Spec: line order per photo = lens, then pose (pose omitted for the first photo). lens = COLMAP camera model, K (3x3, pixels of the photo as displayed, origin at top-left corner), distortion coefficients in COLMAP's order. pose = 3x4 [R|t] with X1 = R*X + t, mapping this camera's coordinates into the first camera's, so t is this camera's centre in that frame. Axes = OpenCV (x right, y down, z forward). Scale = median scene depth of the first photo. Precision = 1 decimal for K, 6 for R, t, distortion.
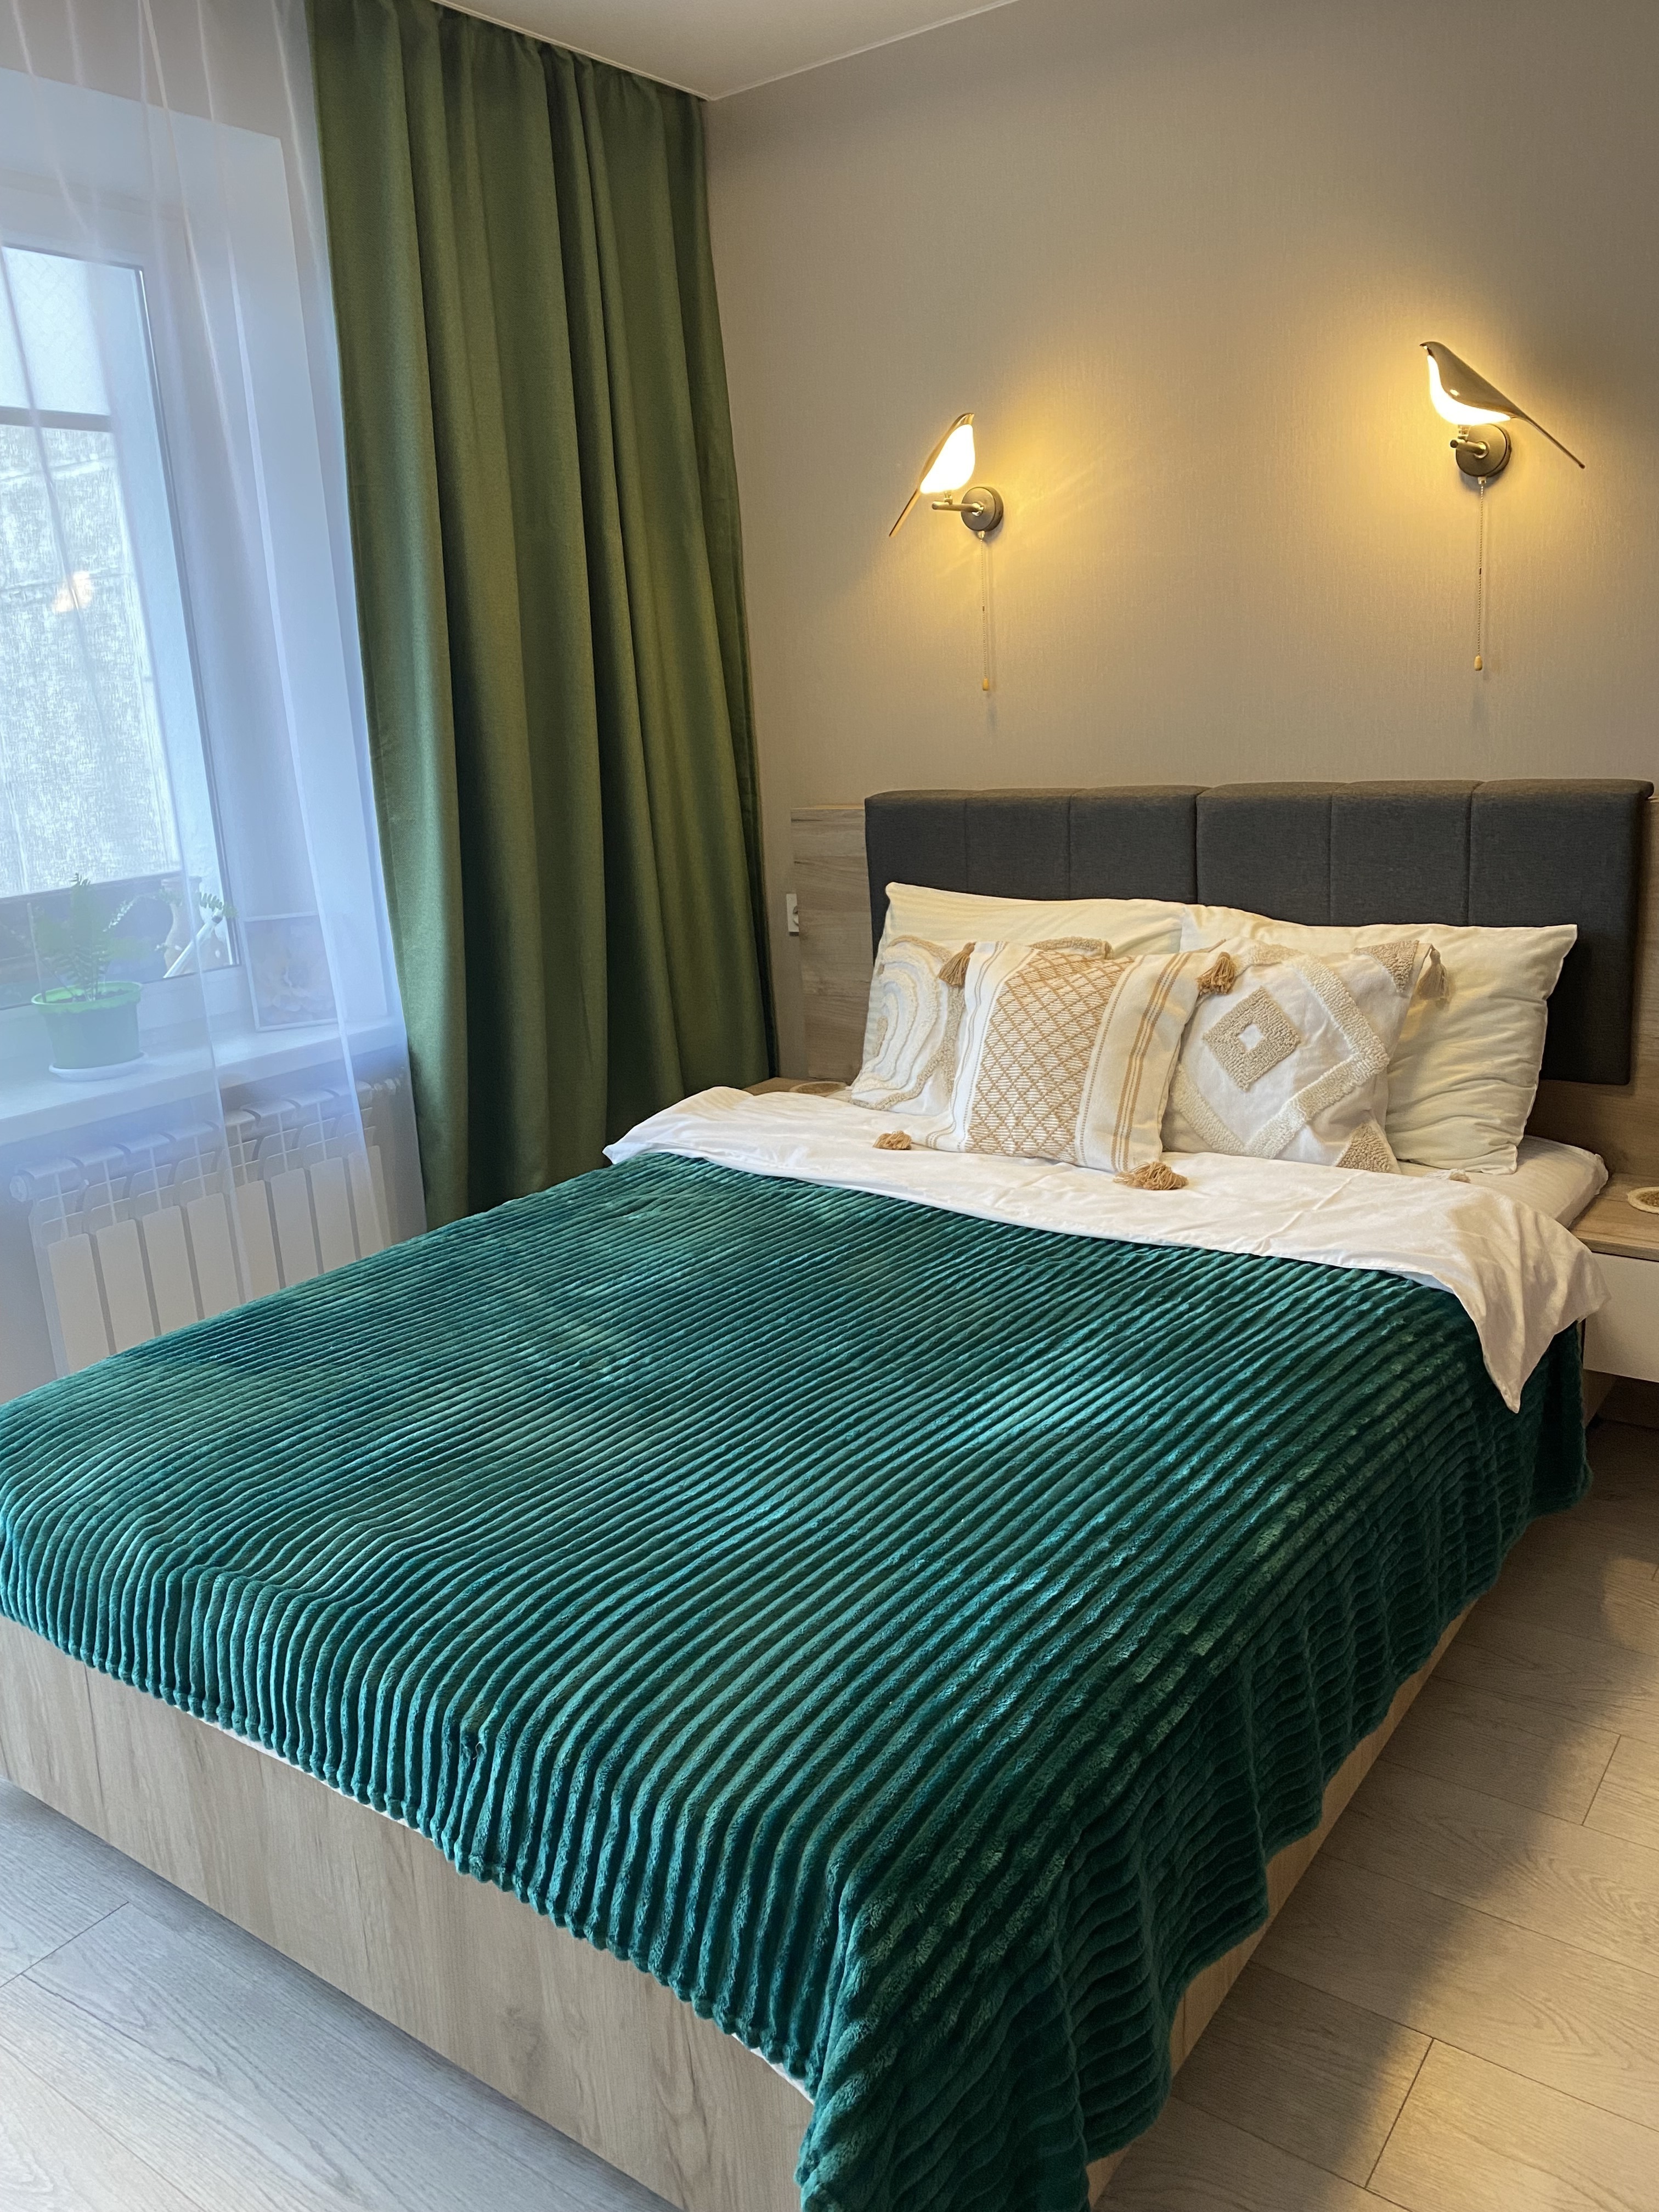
lens RADIAL K [[1722.5, 0, 827.4], [0, 1722.5, 1083.5], [0, 0, 1]] dist [0.013974, -0.003838]
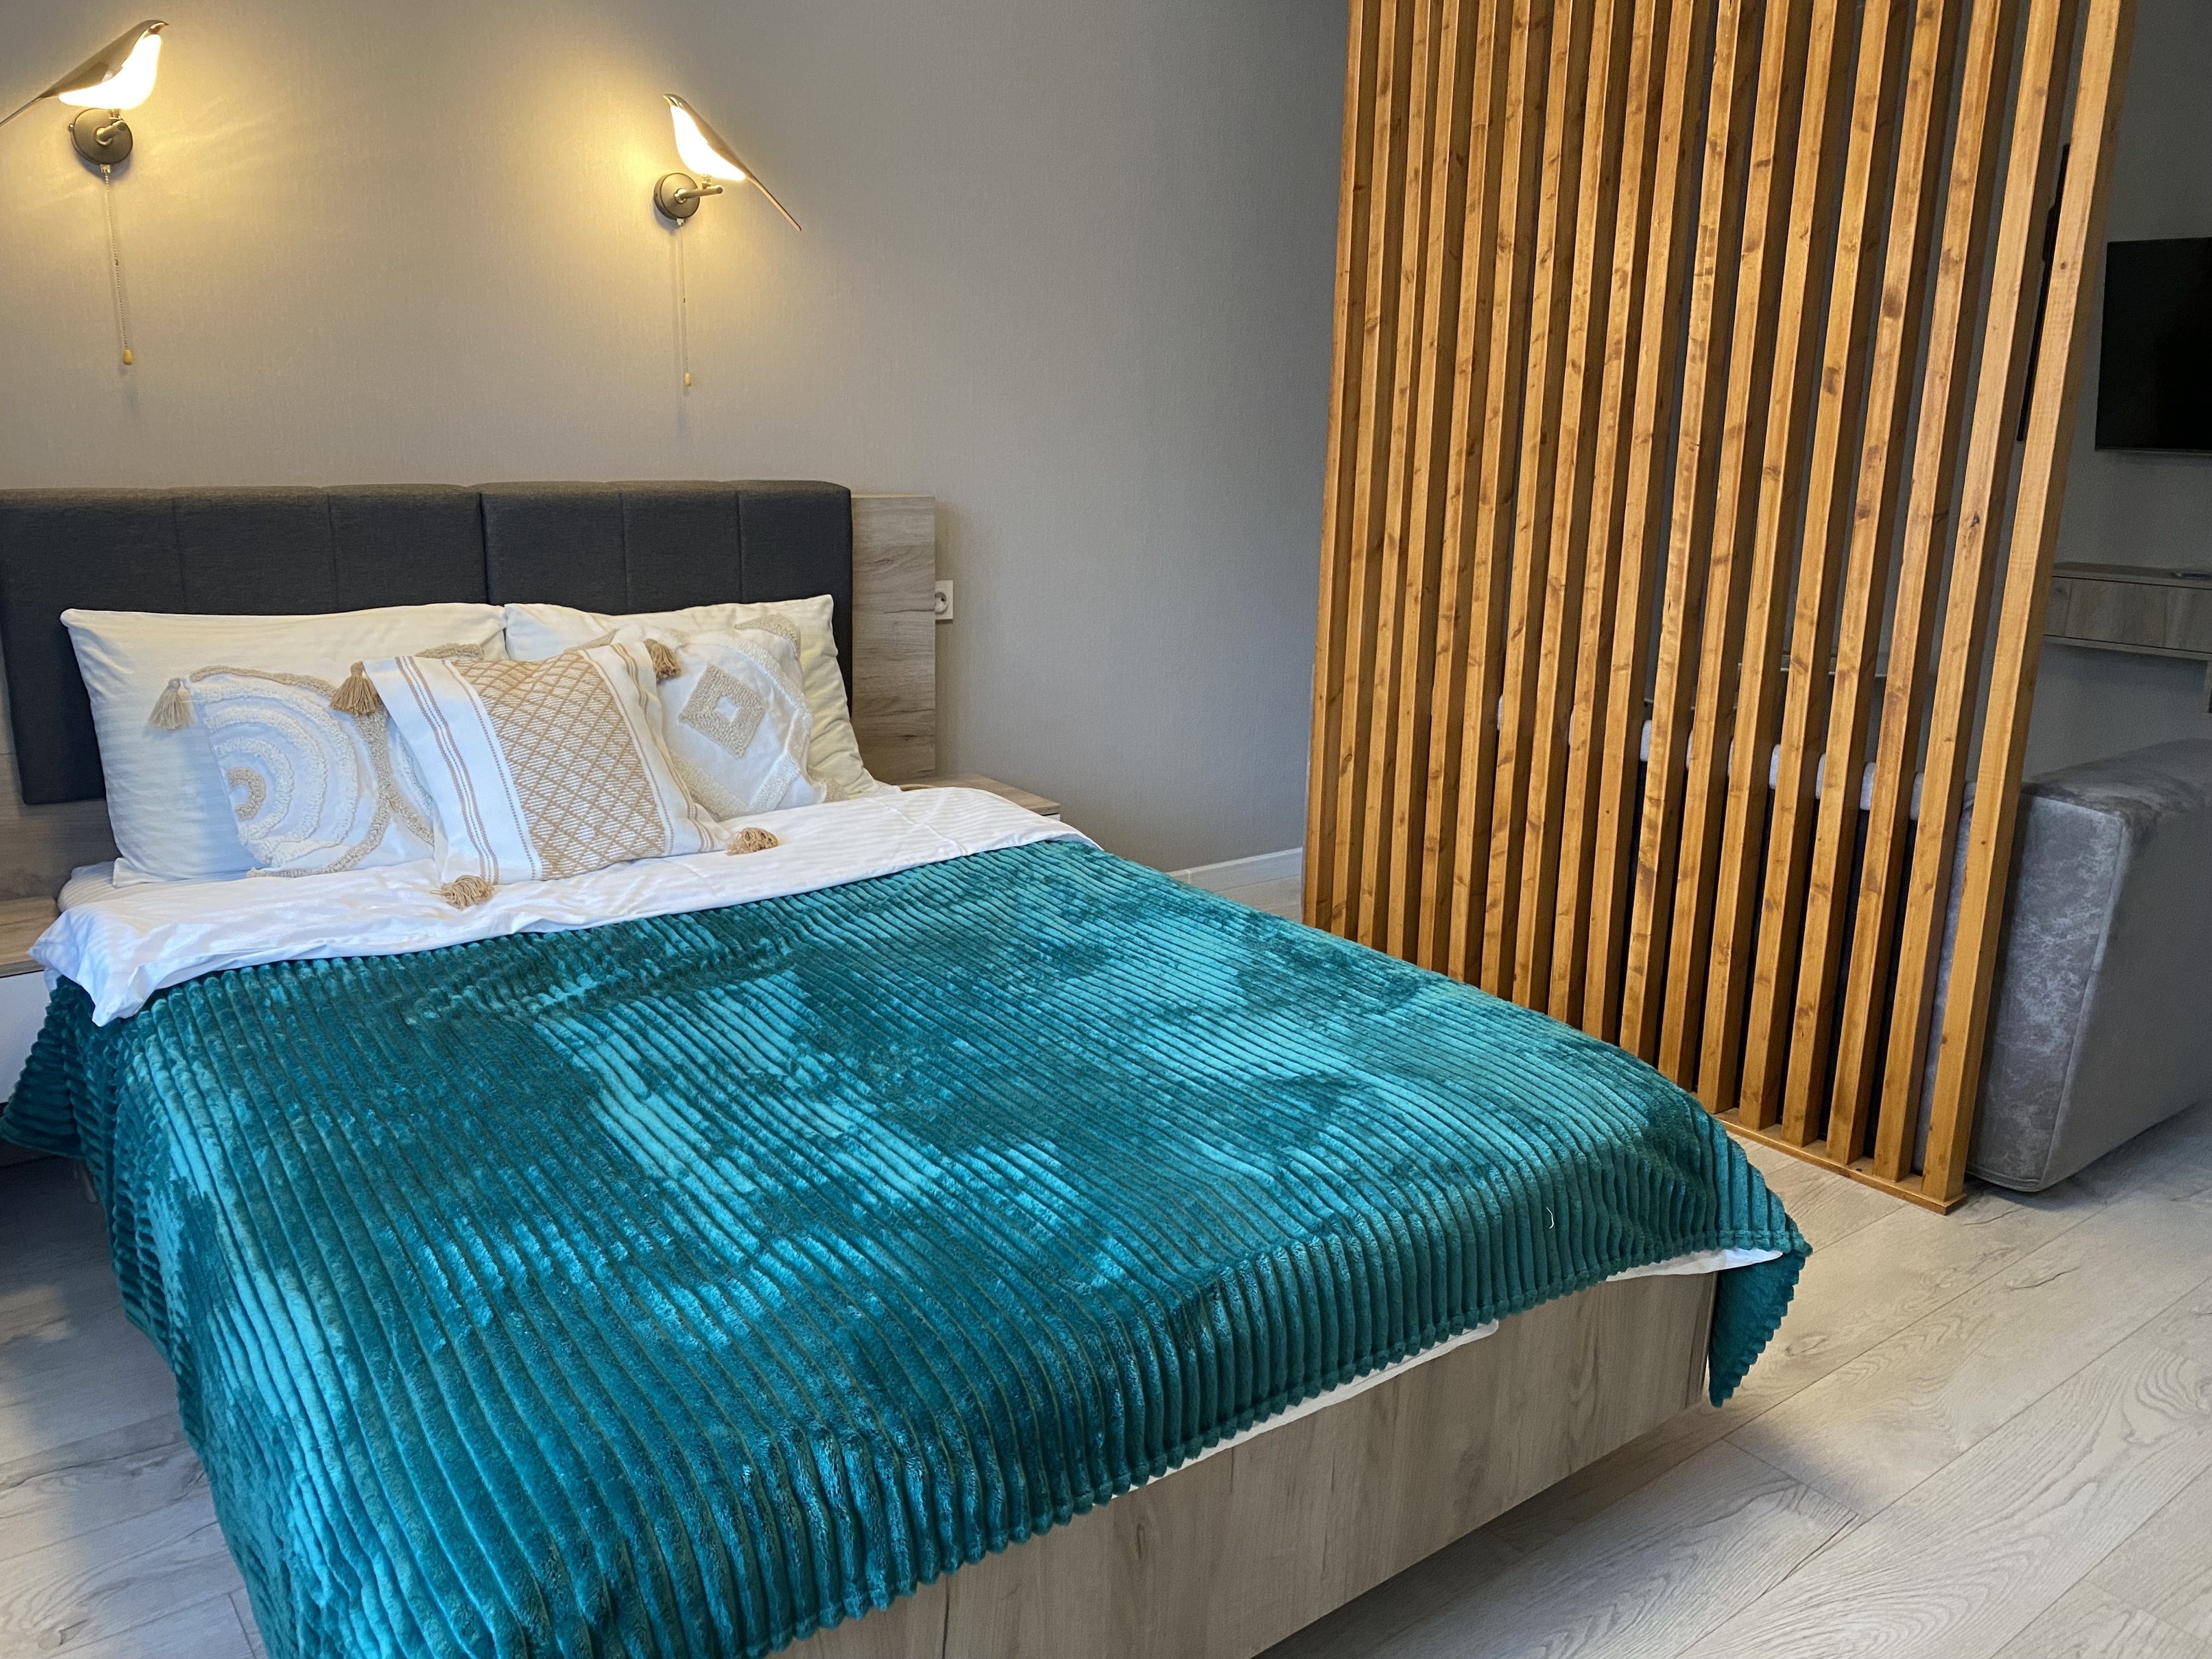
lens RADIAL K [[1722.5, 0, 1106.0], [0, 1722.5, 829.5], [0, 0, 1]] dist [0.013974, -0.003838]
pose [[0.272705, -0.175433, 0.945968, -0.649836], [0.181773, 0.974922, 0.128401, -0.043045], [-0.944770, 0.136935, 0.297755, 0.399422]]
